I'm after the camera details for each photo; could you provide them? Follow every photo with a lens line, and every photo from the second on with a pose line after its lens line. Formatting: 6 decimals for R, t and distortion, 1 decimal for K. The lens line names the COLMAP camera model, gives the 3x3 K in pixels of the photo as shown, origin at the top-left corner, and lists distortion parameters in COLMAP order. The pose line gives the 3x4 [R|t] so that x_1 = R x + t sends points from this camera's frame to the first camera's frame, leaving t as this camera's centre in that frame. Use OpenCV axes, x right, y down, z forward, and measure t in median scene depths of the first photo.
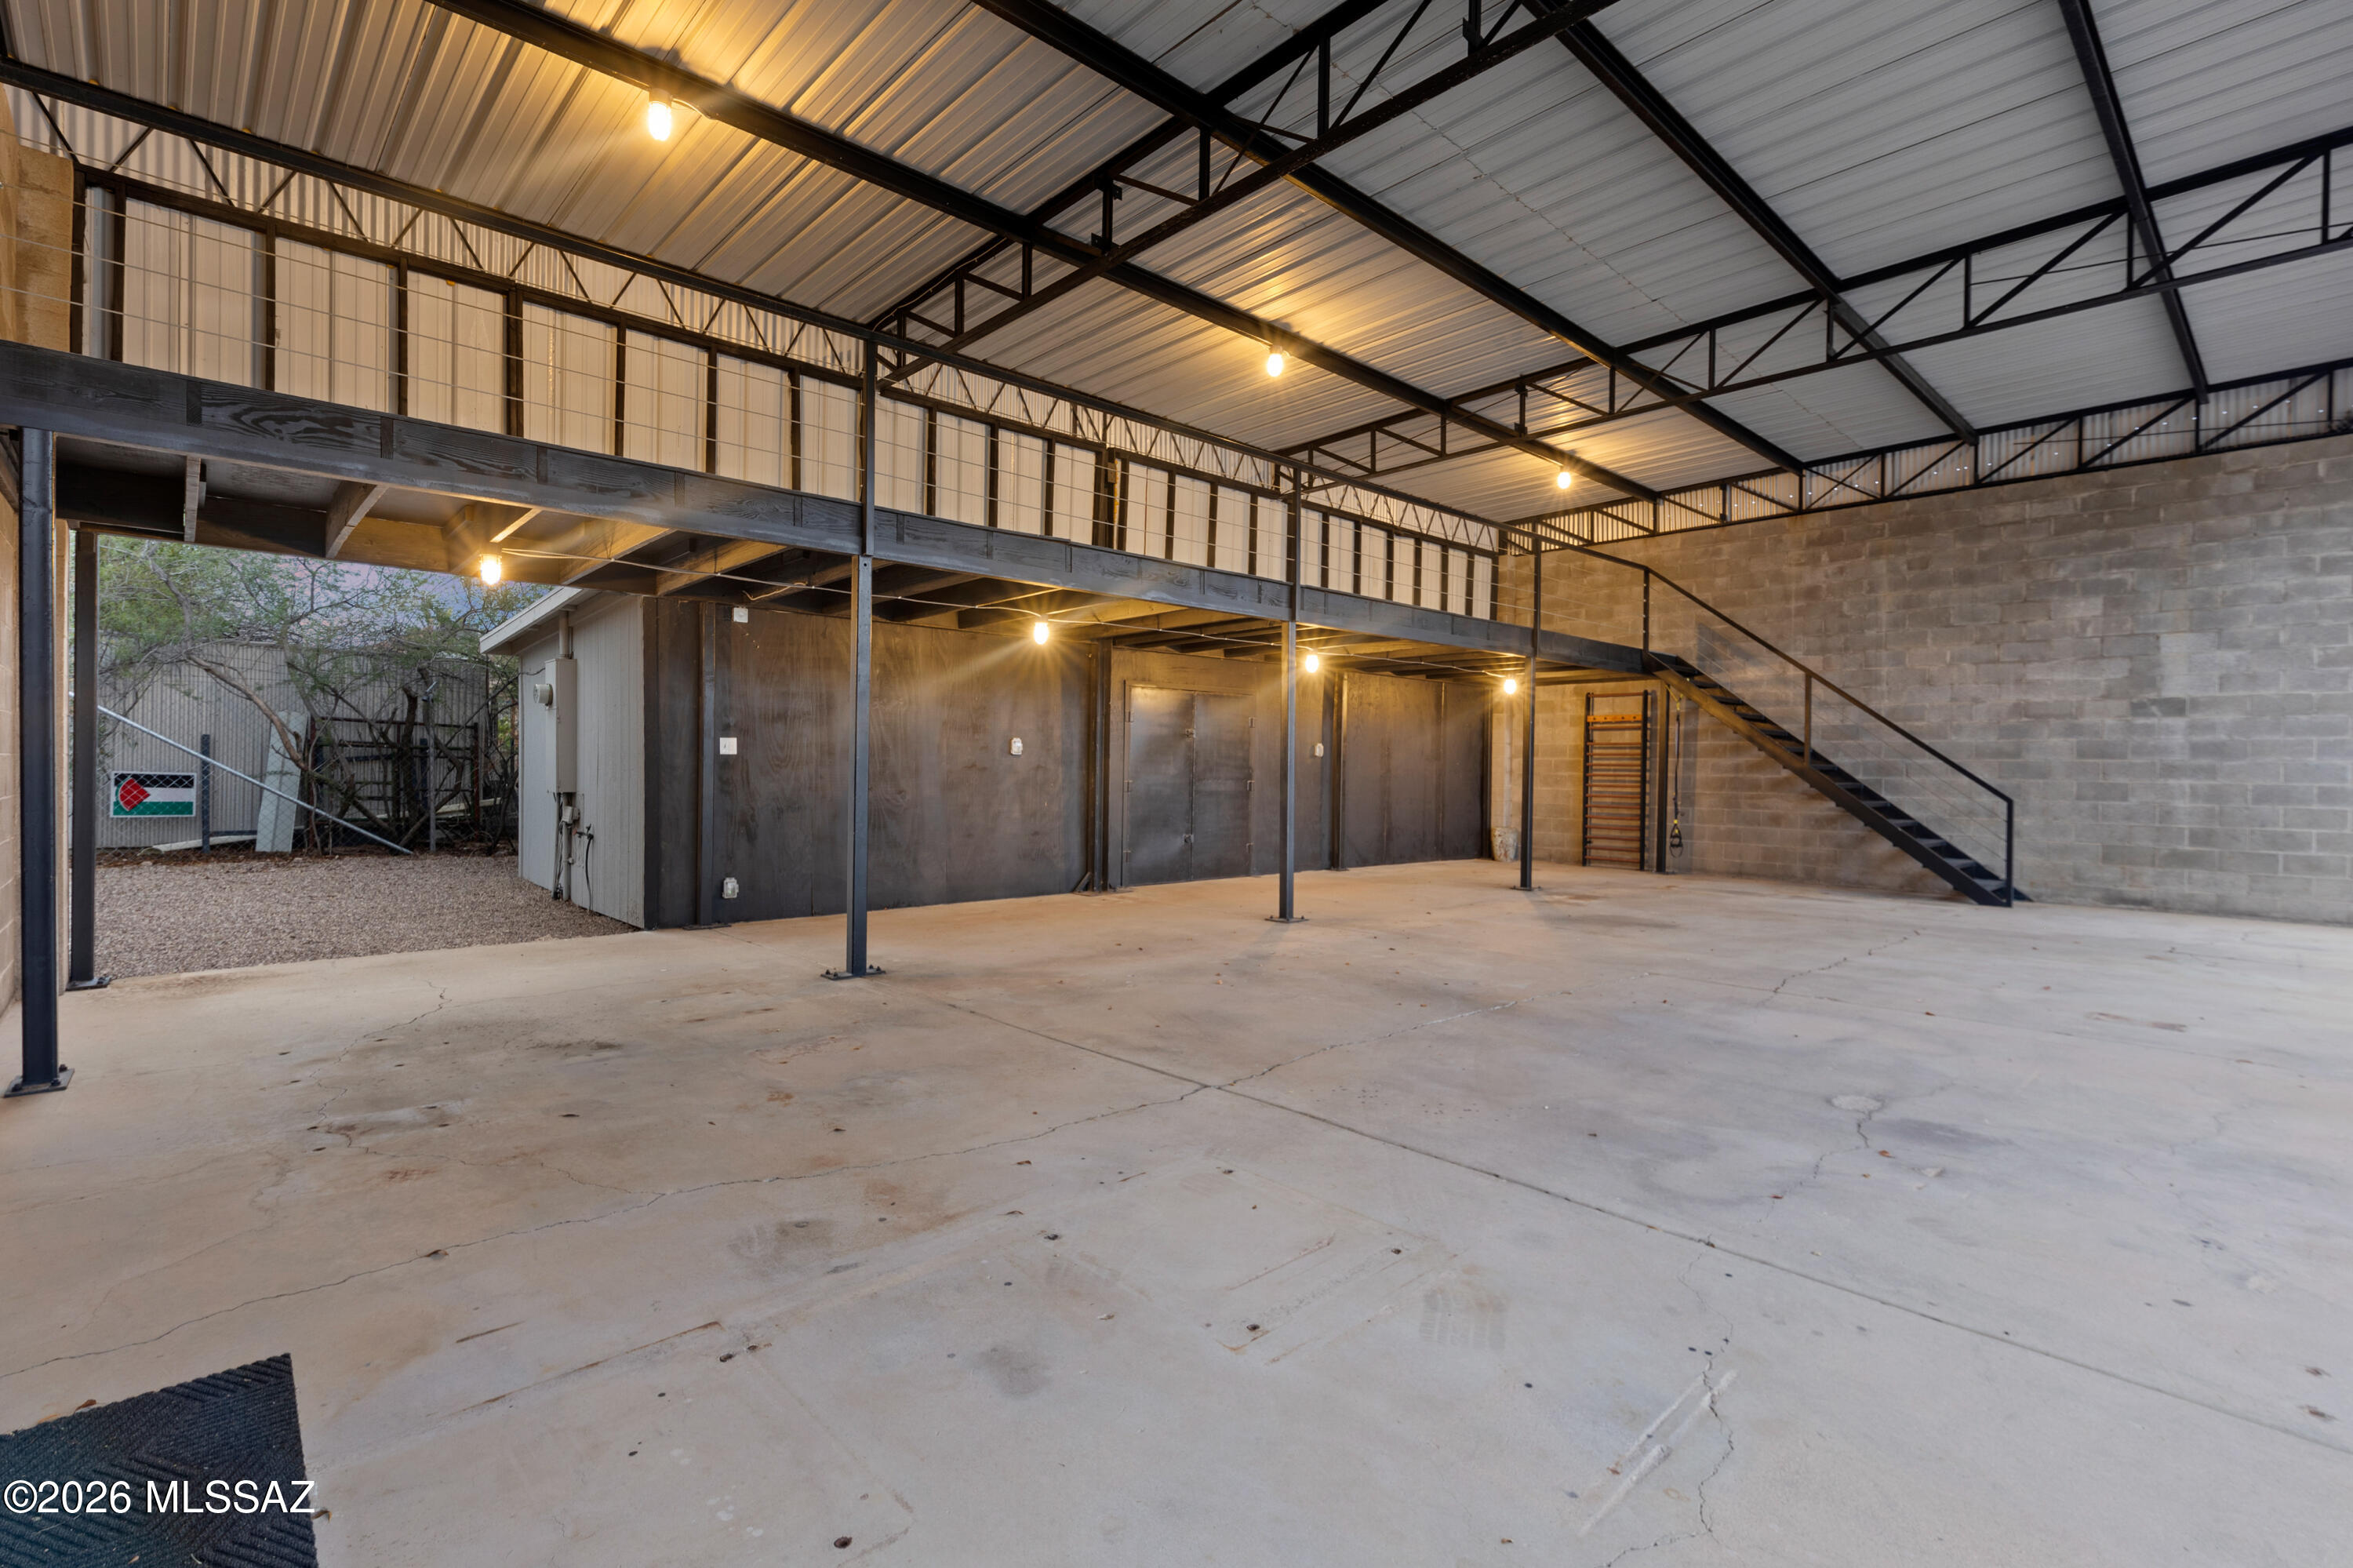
lens RADIAL K [[1045.2, 0, 1178.4], [0, 1045.2, 784.6], [0, 0, 1]] dist [-0.001060, -0.000130]
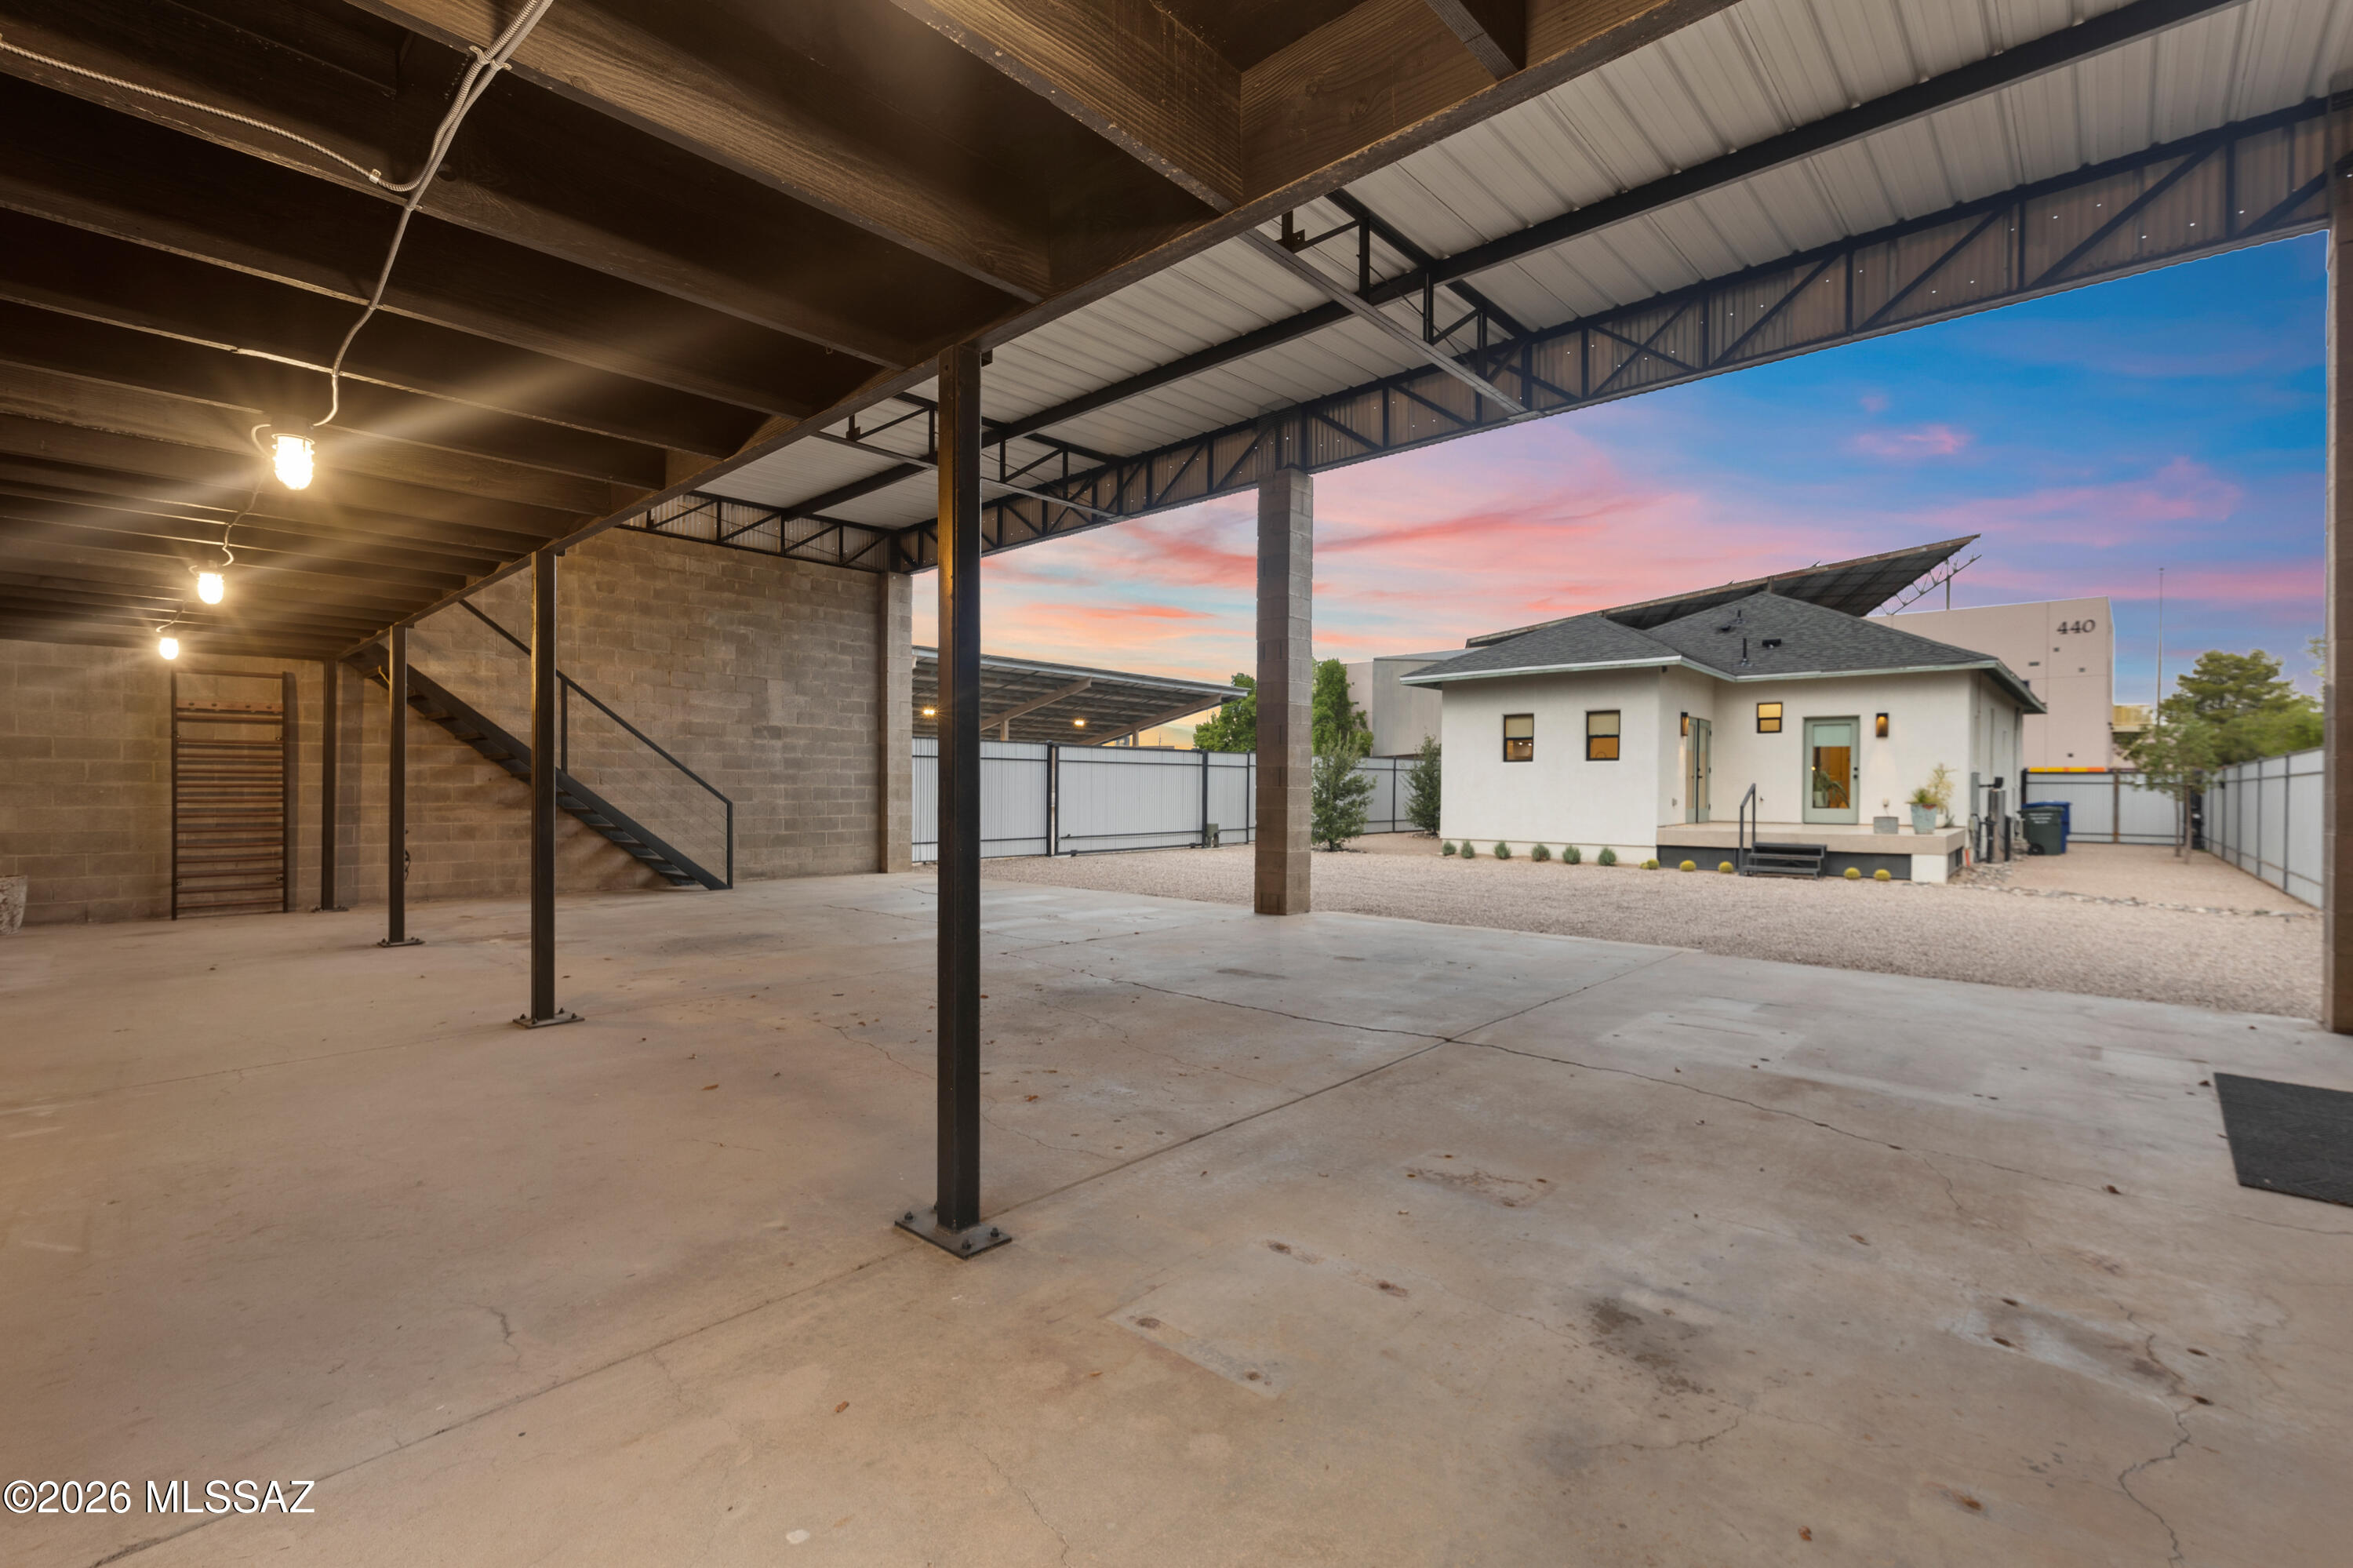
lens RADIAL K [[1045.2, 0, 1178.4], [0, 1045.2, 784.6], [0, 0, 1]] dist [-0.001060, -0.000130]
pose [[-0.079871, -0.011032, 0.996744, -0.485377], [0.010690, 0.999872, 0.011923, -0.015468], [-0.996748, 0.011607, -0.079743, 0.575472]]
